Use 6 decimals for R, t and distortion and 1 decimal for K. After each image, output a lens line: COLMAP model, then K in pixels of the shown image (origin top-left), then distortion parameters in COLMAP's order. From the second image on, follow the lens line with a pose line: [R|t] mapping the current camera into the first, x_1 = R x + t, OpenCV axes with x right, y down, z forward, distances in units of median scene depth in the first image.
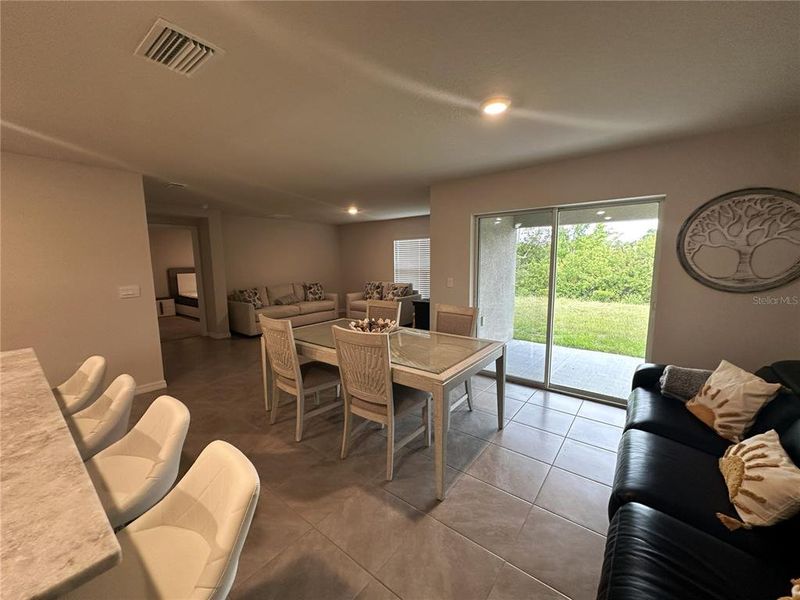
lens RADIAL K [[319.2, 0, 400.0], [0, 319.2, 300.0], [0, 0, 1]] dist [-0.004104, 0.000352]
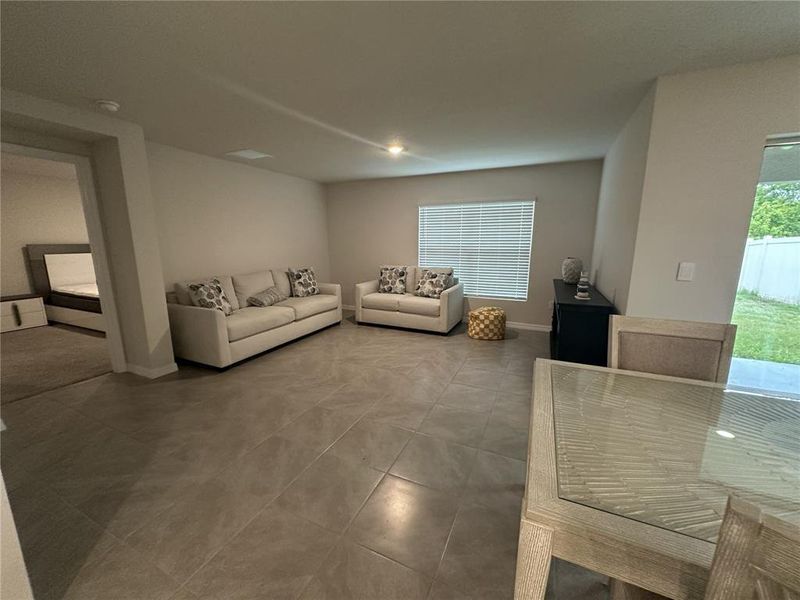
lens RADIAL K [[319.2, 0, 400.0], [0, 319.2, 300.0], [0, 0, 1]] dist [-0.004104, 0.000352]
pose [[0.972954, -0.032218, 0.228742, -0.238570], [0.018293, 0.997862, 0.062736, -0.027773], [-0.230274, -0.056855, 0.971464, 0.330008]]
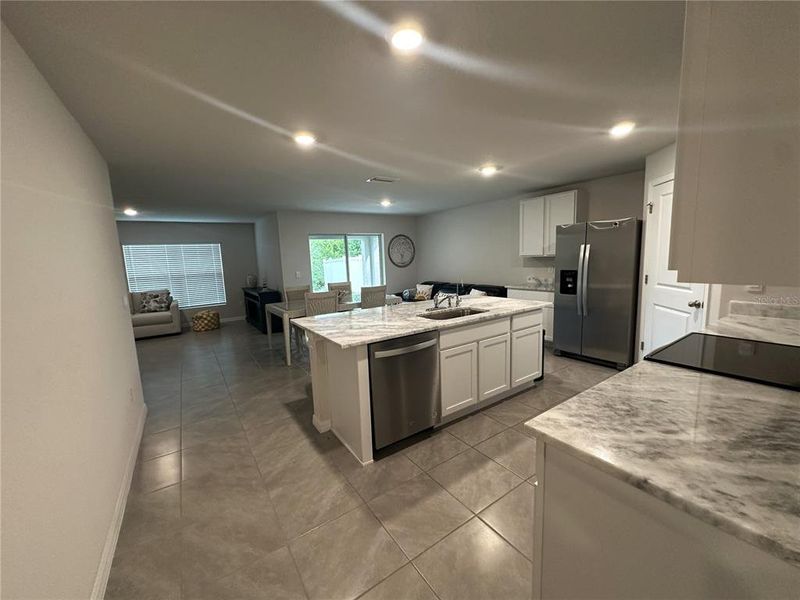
lens RADIAL K [[319.2, 0, 400.0], [0, 319.2, 300.0], [0, 0, 1]] dist [-0.004104, 0.000352]
pose [[0.299716, -0.132008, 0.944851, -0.669369], [0.155906, 0.983844, 0.088001, 0.004781], [-0.941203, 0.120932, 0.315455, 0.023311]]
